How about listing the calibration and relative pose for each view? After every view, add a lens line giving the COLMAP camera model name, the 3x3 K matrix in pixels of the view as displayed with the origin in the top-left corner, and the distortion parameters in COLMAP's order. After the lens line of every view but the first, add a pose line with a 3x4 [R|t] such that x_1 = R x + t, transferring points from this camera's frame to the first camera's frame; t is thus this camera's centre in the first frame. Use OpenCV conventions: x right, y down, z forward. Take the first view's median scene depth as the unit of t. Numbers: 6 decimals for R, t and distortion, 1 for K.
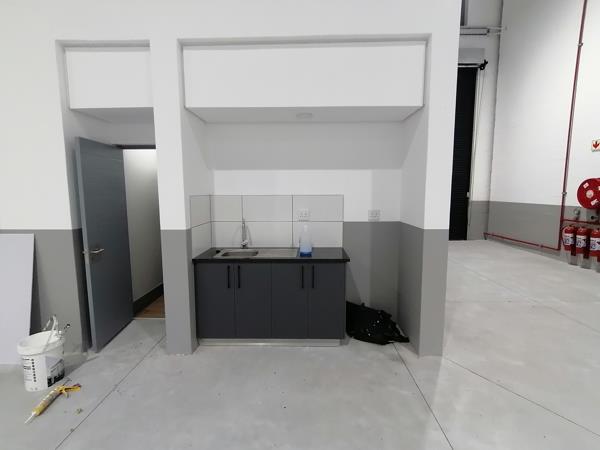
lens RADIAL K [[292.6, 0, 304.6], [0, 292.6, 224.3], [0, 0, 1]] dist [0.000887, -0.000773]
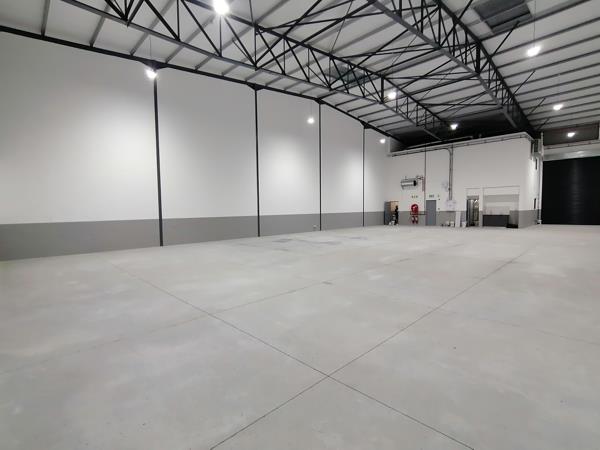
lens RADIAL K [[293.9, 0, 302.2], [0, 293.9, 227.6], [0, 0, 1]] dist [-0.002104, -0.003088]
pose [[0.706174, 0.040761, -0.706864, 1.373065], [-0.068345, 0.997604, -0.010752, 0.686778], [0.704732, 0.055903, 0.707267, -6.181929]]
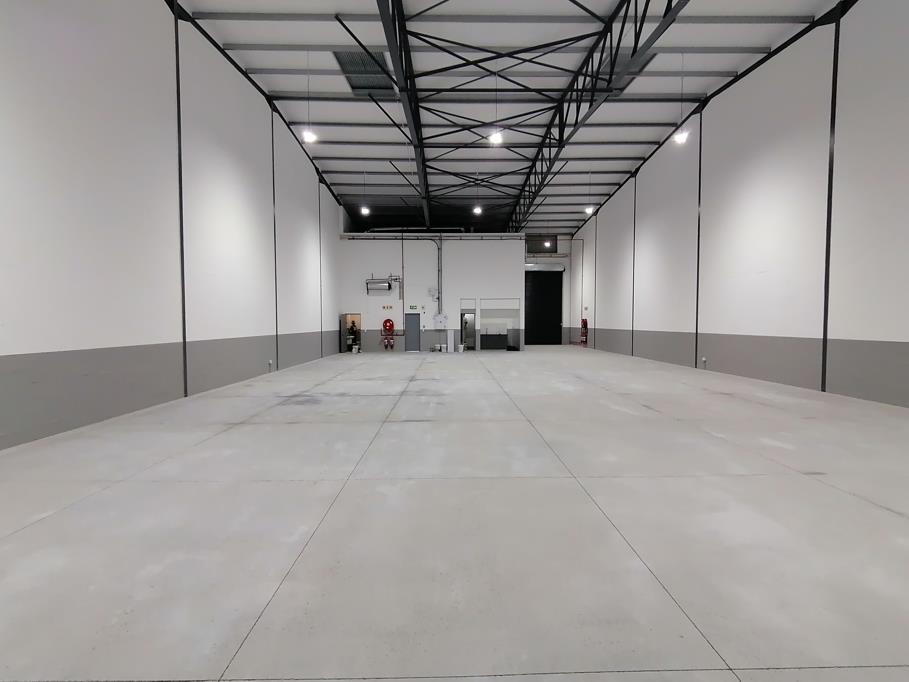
lens RADIAL K [[445.3, 0, 455.7], [0, 445.3, 346.6], [0, 0, 1]] dist [-0.002104, -0.003088]
pose [[0.999605, -0.001190, 0.028063, -0.897744], [0.002823, 0.998300, -0.058208, 0.687322], [-0.027946, 0.058264, 0.997910, -6.139262]]
